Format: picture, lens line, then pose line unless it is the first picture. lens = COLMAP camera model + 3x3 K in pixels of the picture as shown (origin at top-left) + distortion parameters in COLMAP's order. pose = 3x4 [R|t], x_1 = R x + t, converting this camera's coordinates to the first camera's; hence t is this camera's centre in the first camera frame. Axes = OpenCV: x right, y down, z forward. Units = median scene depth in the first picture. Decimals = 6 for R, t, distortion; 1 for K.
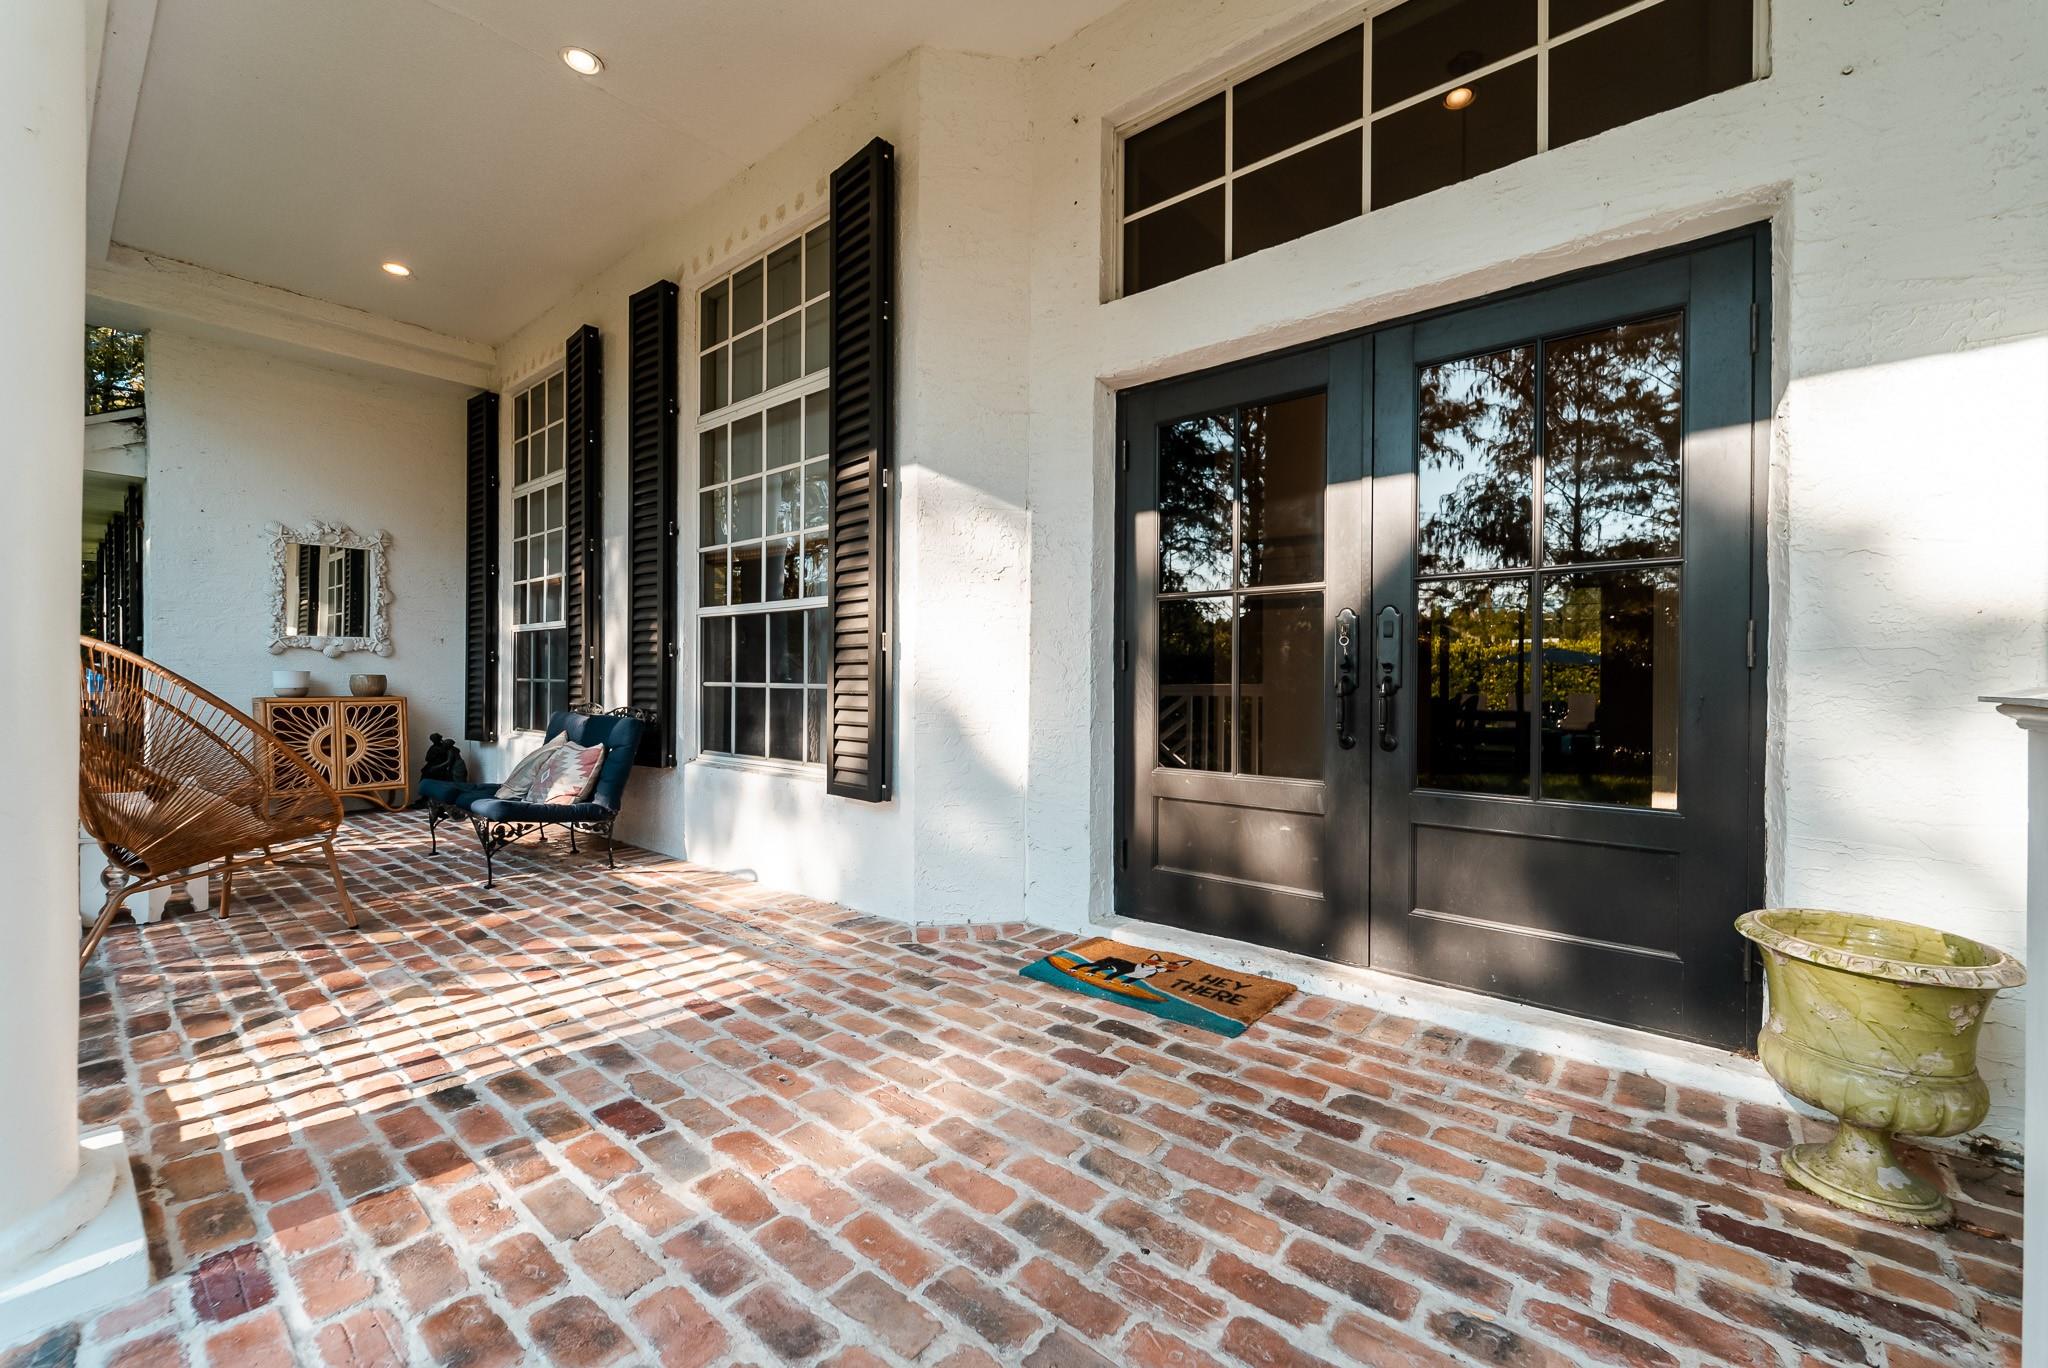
lens RADIAL K [[874.8, 0, 1011.4], [0, 874.8, 672.9], [0, 0, 1]] dist [-0.000468, -0.000149]
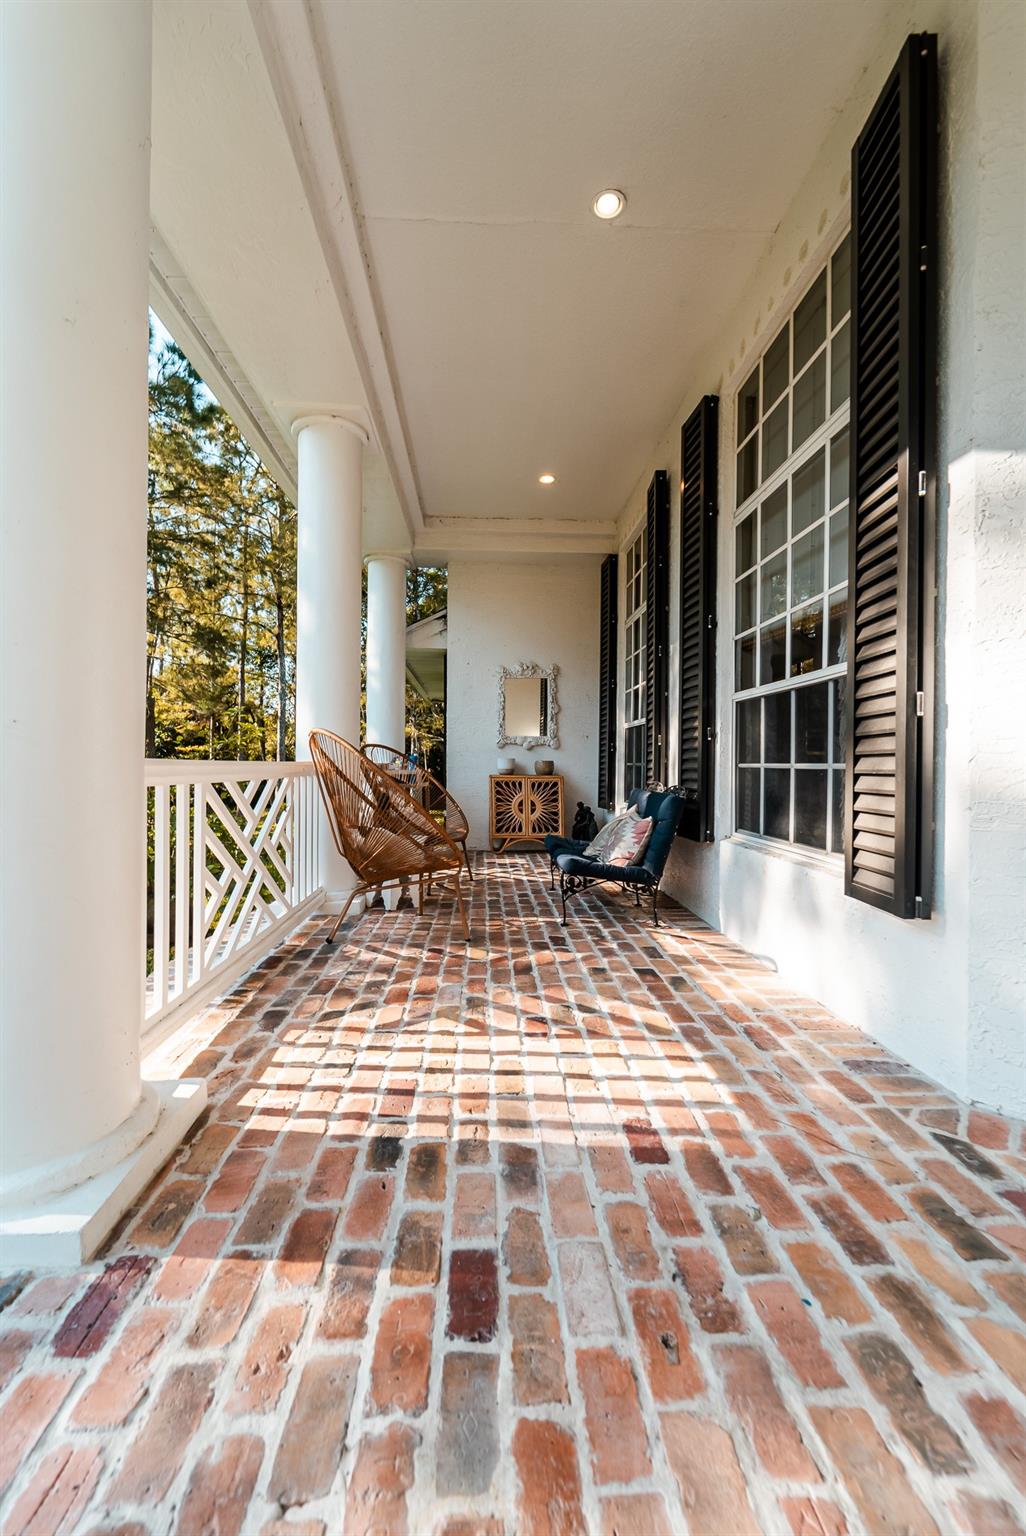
lens RADIAL K [[618.0, 0, 510.9], [0, 618.0, 764.6], [0, 0, 1]] dist [-0.003545, 0.000475]
pose [[0.685323, 0.001155, -0.728238, -0.001589], [-0.002946, 0.999995, -0.001186, 0.017101], [0.728233, 0.002958, 0.685323, 0.386045]]
